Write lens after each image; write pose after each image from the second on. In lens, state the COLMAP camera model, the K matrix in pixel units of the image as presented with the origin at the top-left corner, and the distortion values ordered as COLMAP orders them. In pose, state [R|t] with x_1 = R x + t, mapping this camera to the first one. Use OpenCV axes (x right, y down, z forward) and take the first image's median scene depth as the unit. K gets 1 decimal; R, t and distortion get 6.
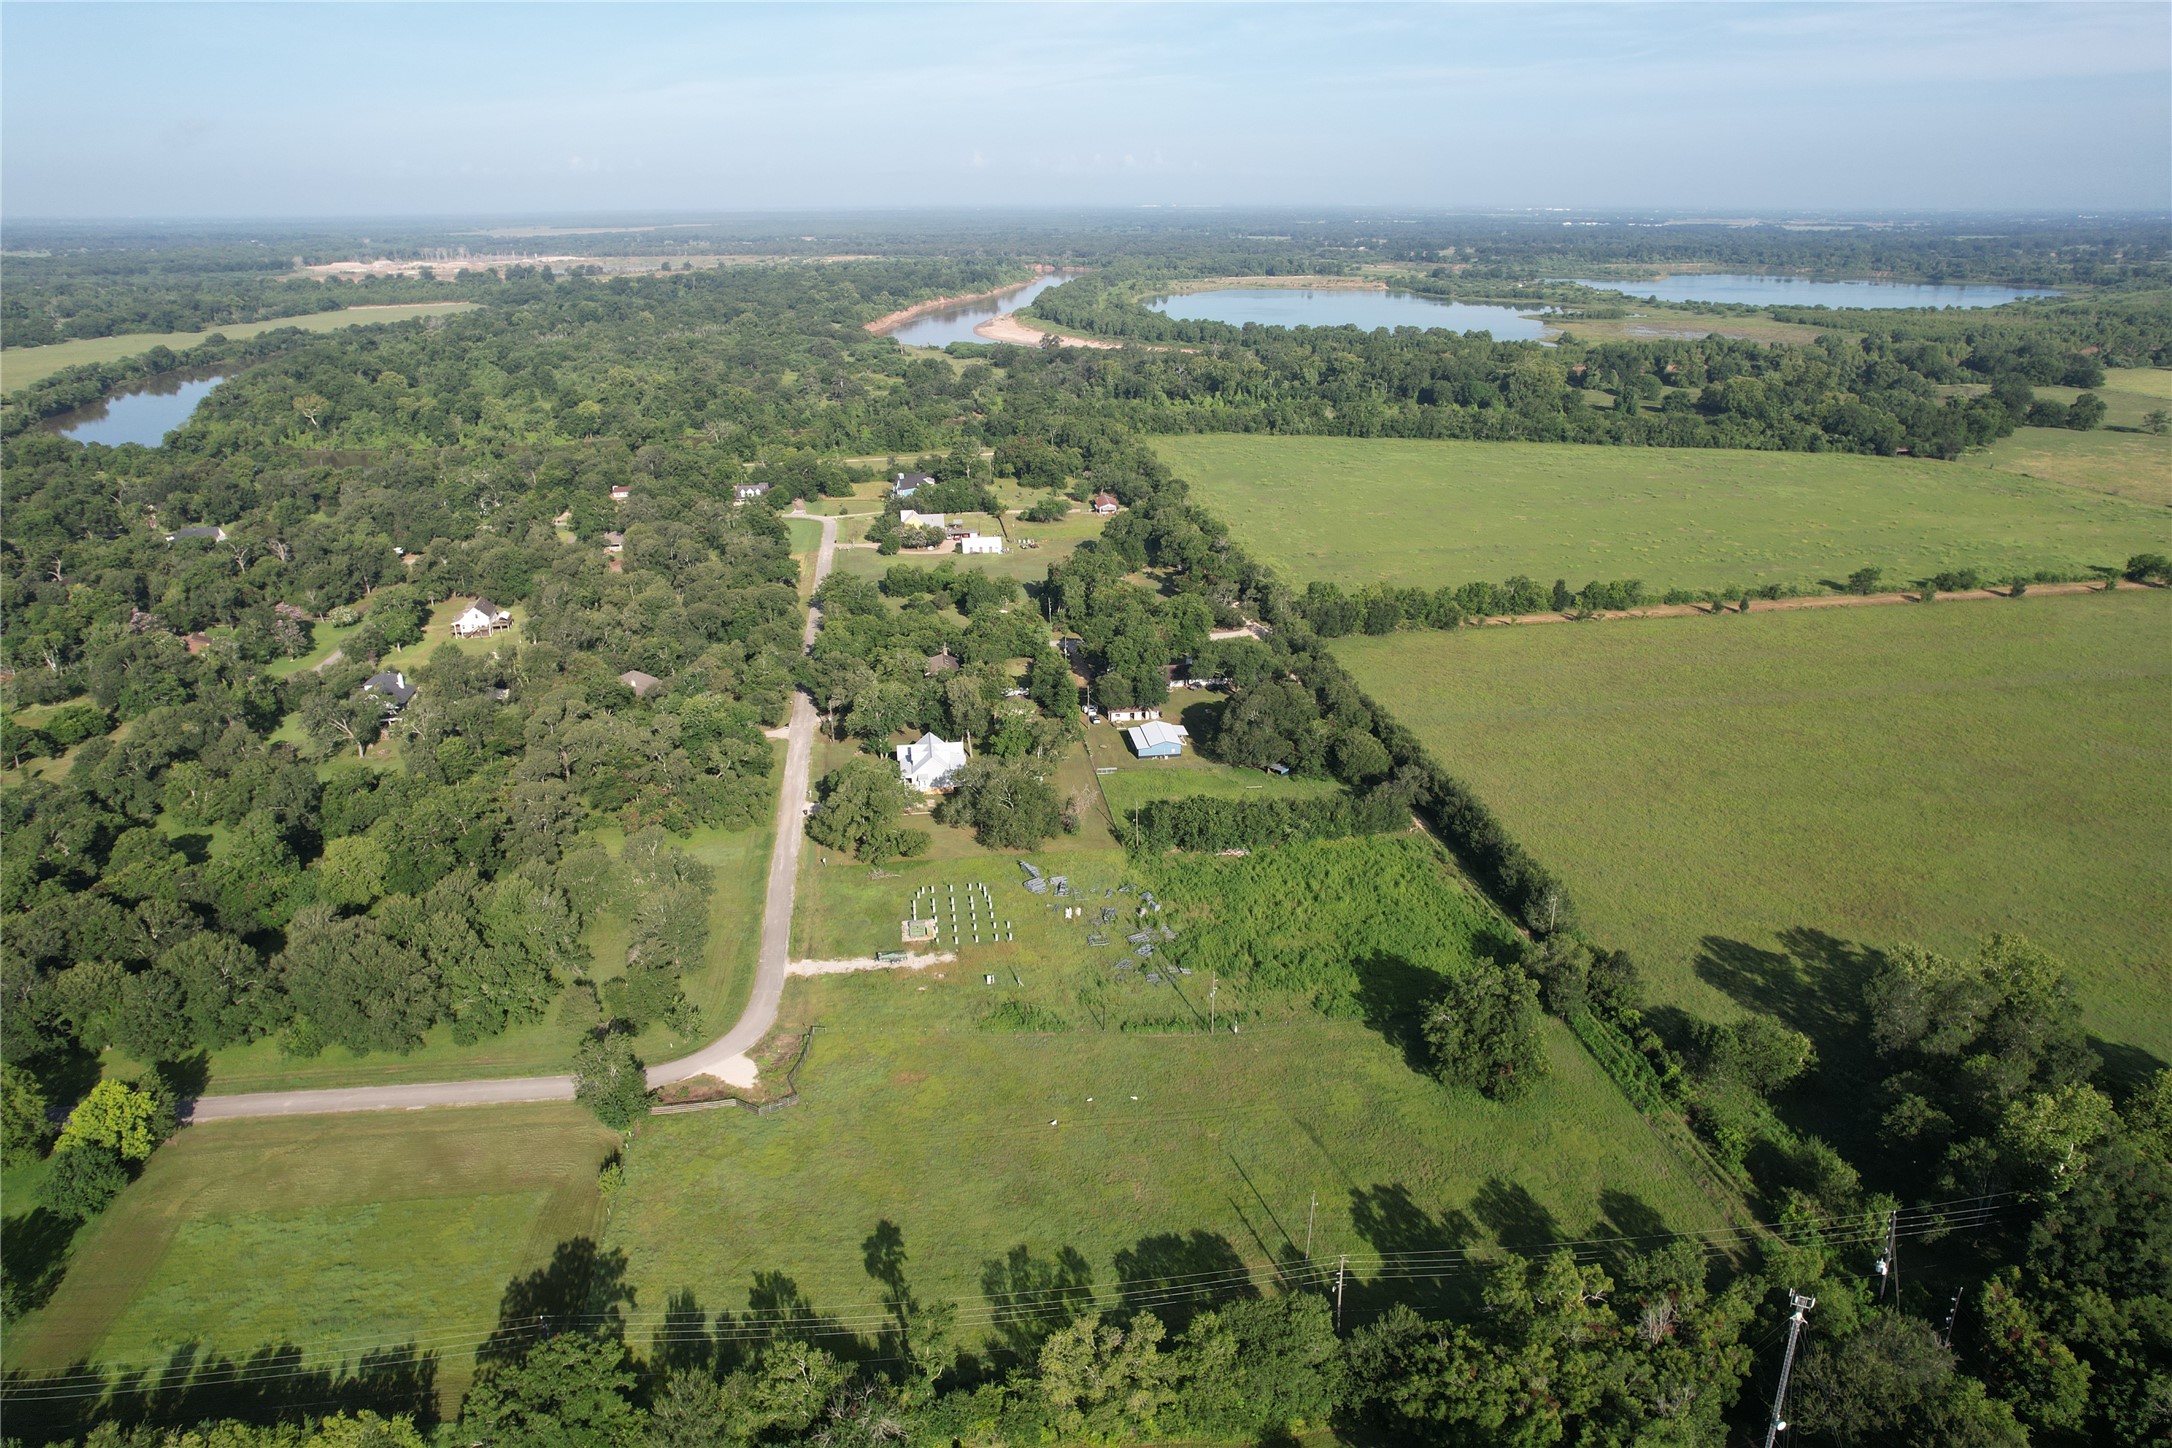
lens RADIAL K [[1366.4, 0, 1086.0], [0, 1366.4, 724.0], [0, 0, 1]] dist [-0.054997, 0.000290]
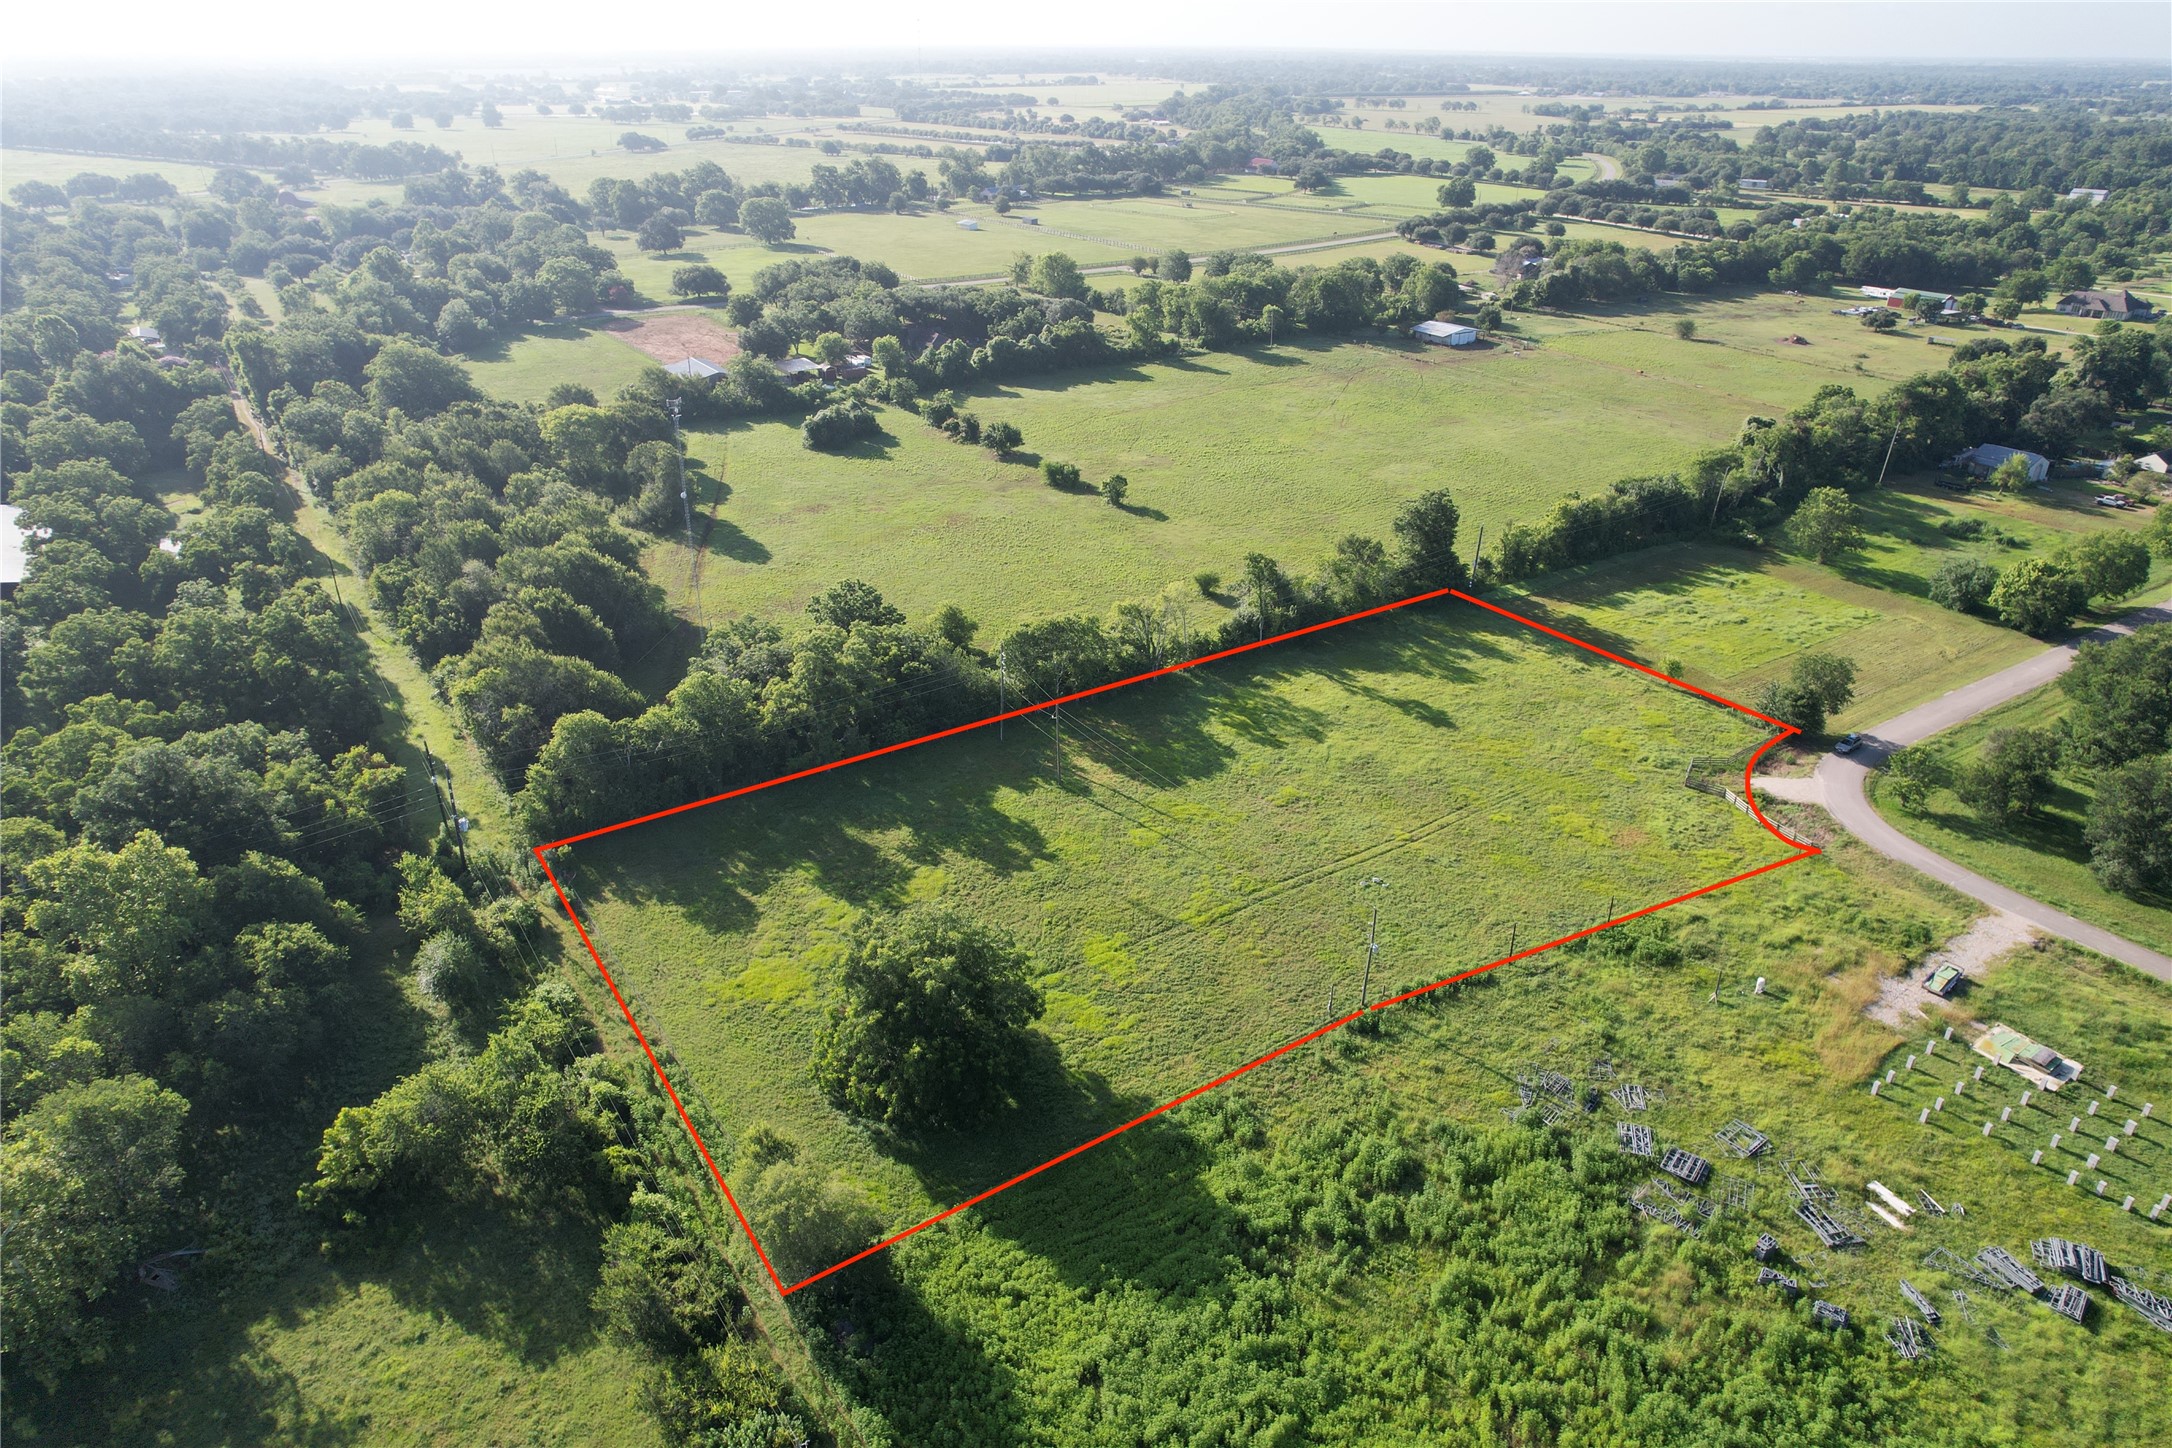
lens RADIAL K [[1383.9, 0, 1091.6], [0, 1383.9, 716.0], [0, 0, 1]] dist [-0.084255, 0.069171]
pose [[-0.891993, 0.199235, -0.405775, 0.466874], [-0.164750, 0.692621, 0.702235, -0.293832], [0.420958, 0.693240, -0.584989, 1.345524]]
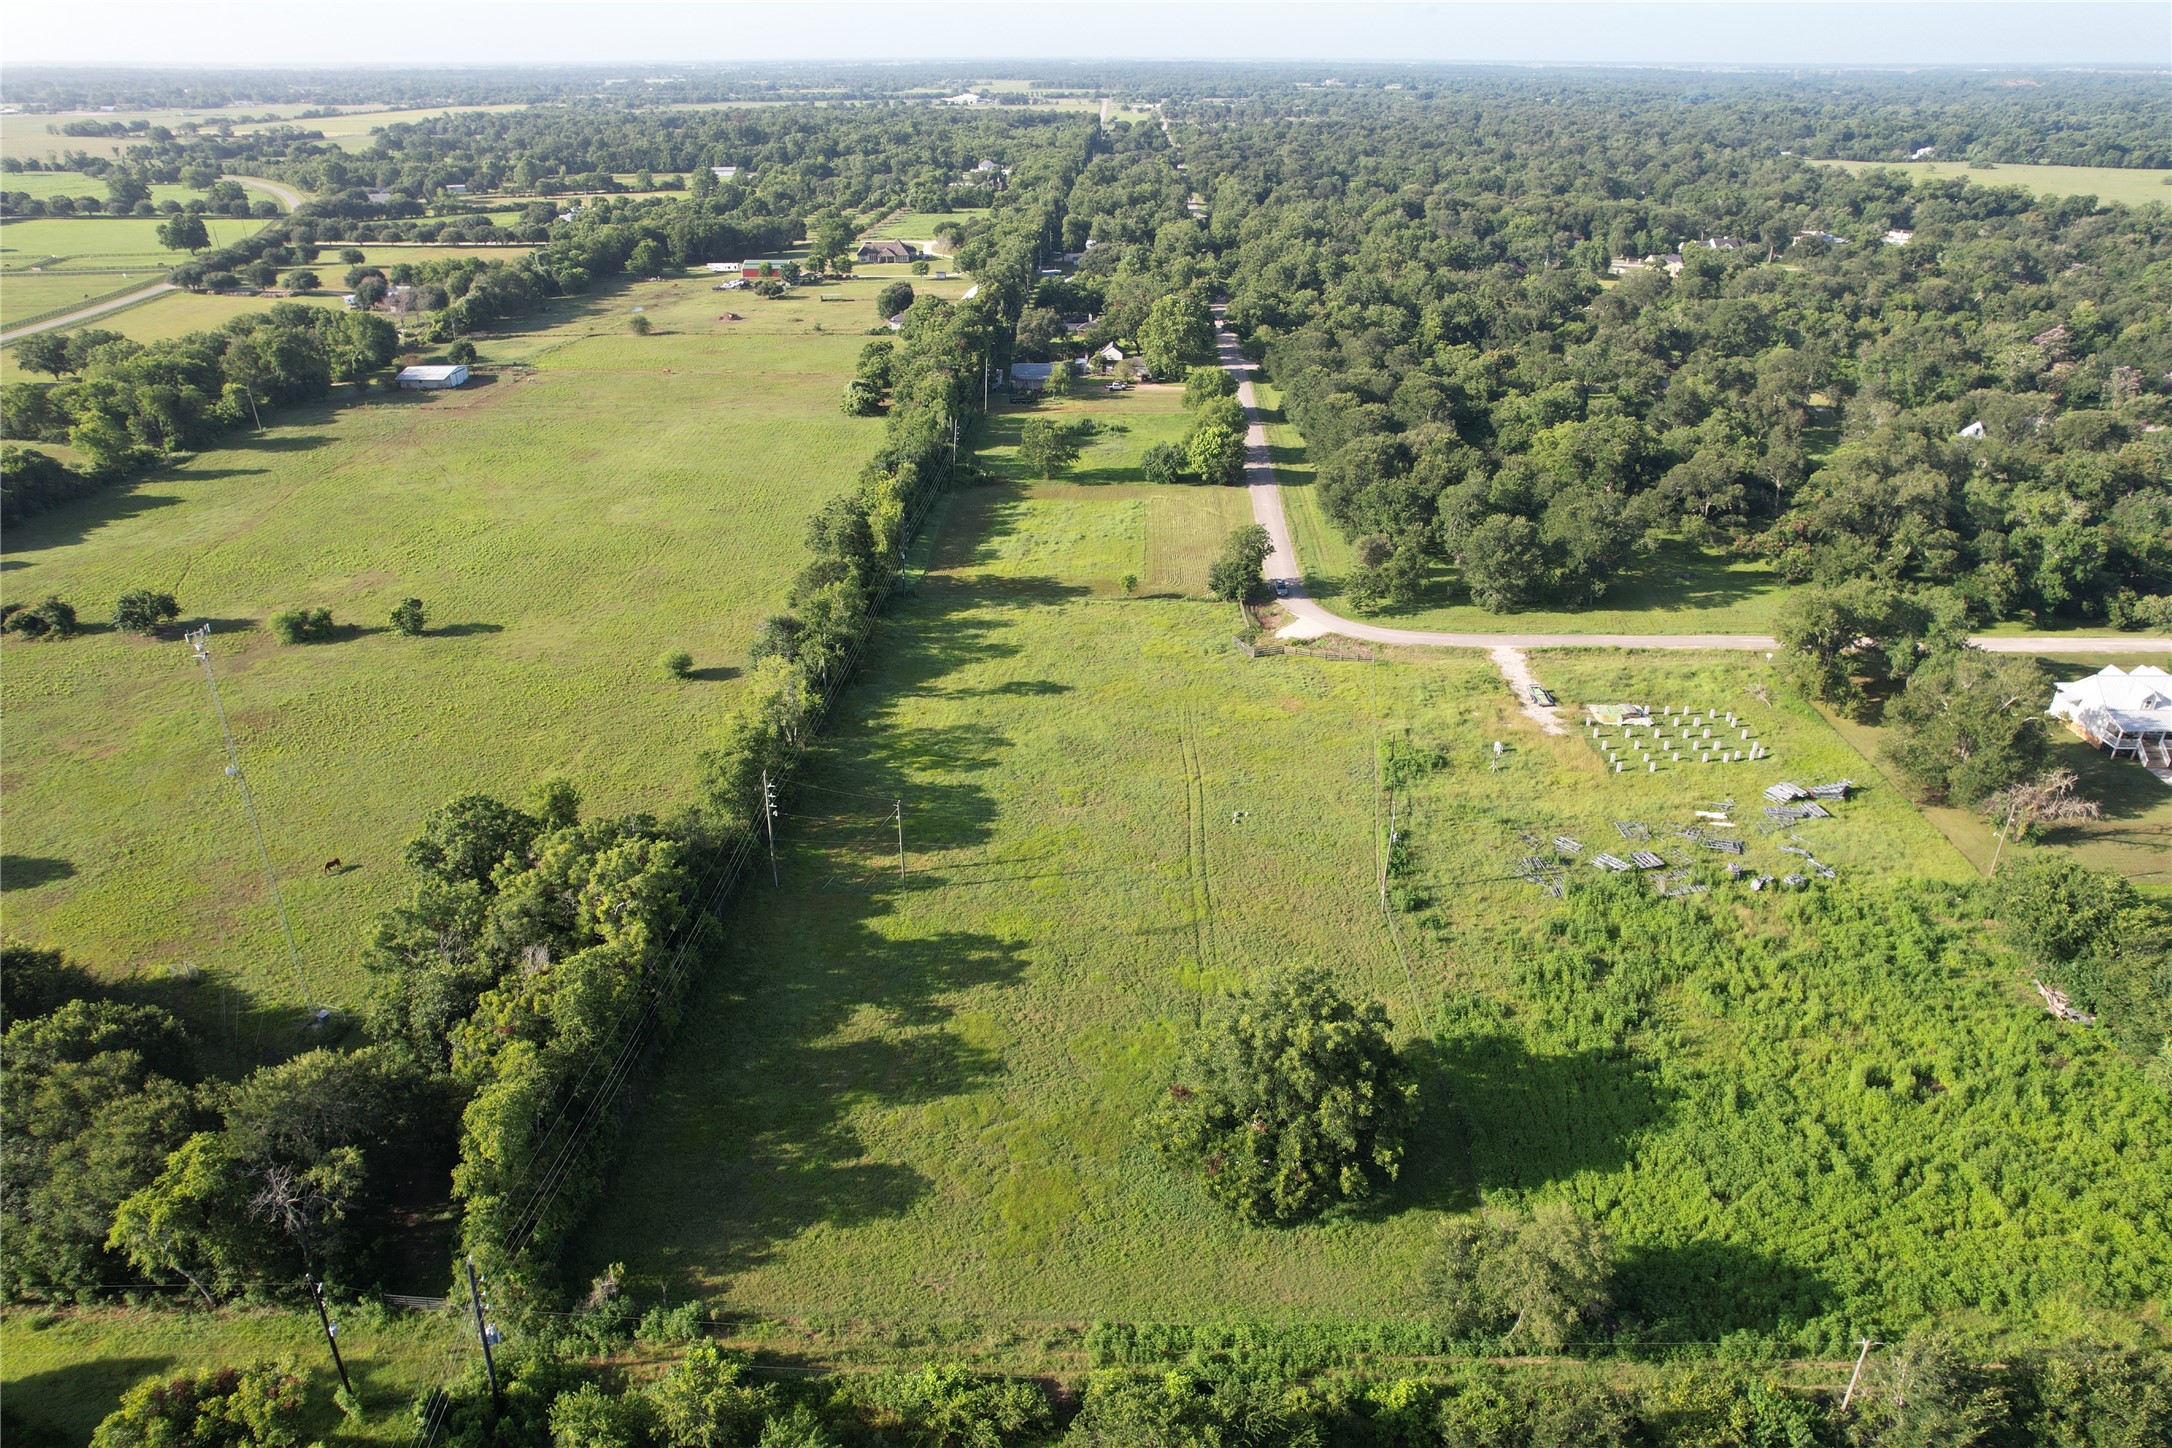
lens RADIAL K [[1383.9, 0, 1091.6], [0, 1383.9, 716.0], [0, 0, 1]] dist [-0.084255, 0.069171]
pose [[-0.155321, 0.436268, -0.886310, 0.763035], [-0.353691, 0.813162, 0.462244, -0.121963], [0.922376, 0.385276, 0.028003, 0.897801]]
